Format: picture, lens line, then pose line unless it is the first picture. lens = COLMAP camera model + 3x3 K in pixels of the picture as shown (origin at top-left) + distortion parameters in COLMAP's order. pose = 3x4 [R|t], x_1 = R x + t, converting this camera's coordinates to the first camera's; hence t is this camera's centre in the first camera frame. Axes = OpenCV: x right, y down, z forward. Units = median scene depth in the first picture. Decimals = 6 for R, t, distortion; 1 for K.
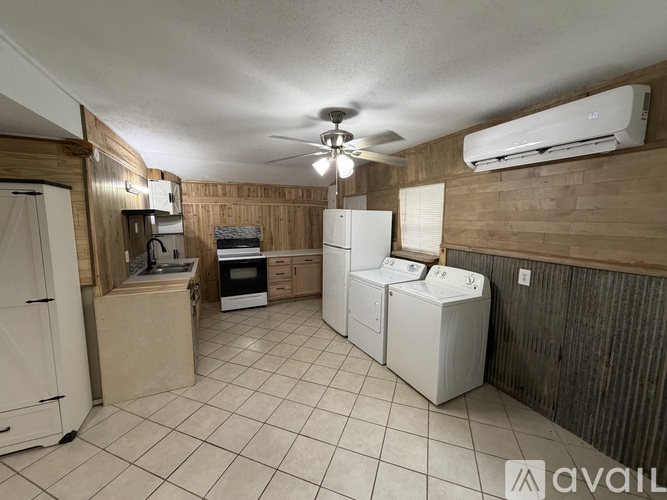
lens RADIAL K [[265.8, 0, 332.5], [0, 265.8, 249.3], [0, 0, 1]] dist [-0.000658, 0.000064]
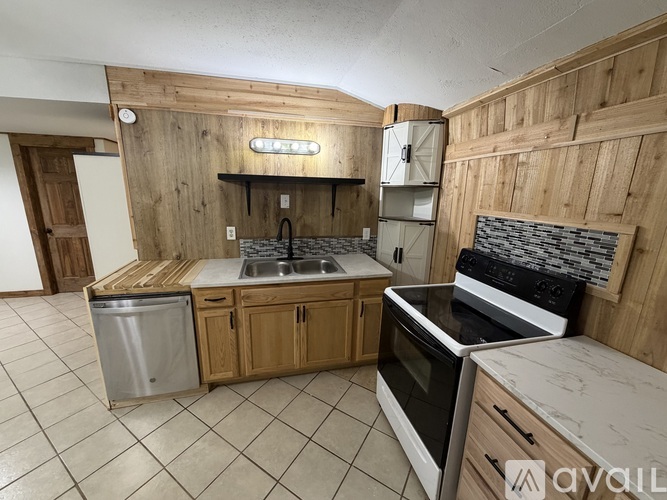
lens RADIAL K [[265.8, 0, 332.5], [0, 265.8, 249.3], [0, 0, 1]] dist [-0.000658, 0.000064]
pose [[-0.197354, 0.213112, -0.956888, -0.013907], [-0.137927, 0.960340, 0.242328, -0.104916], [0.970581, 0.179805, -0.160133, 0.878697]]
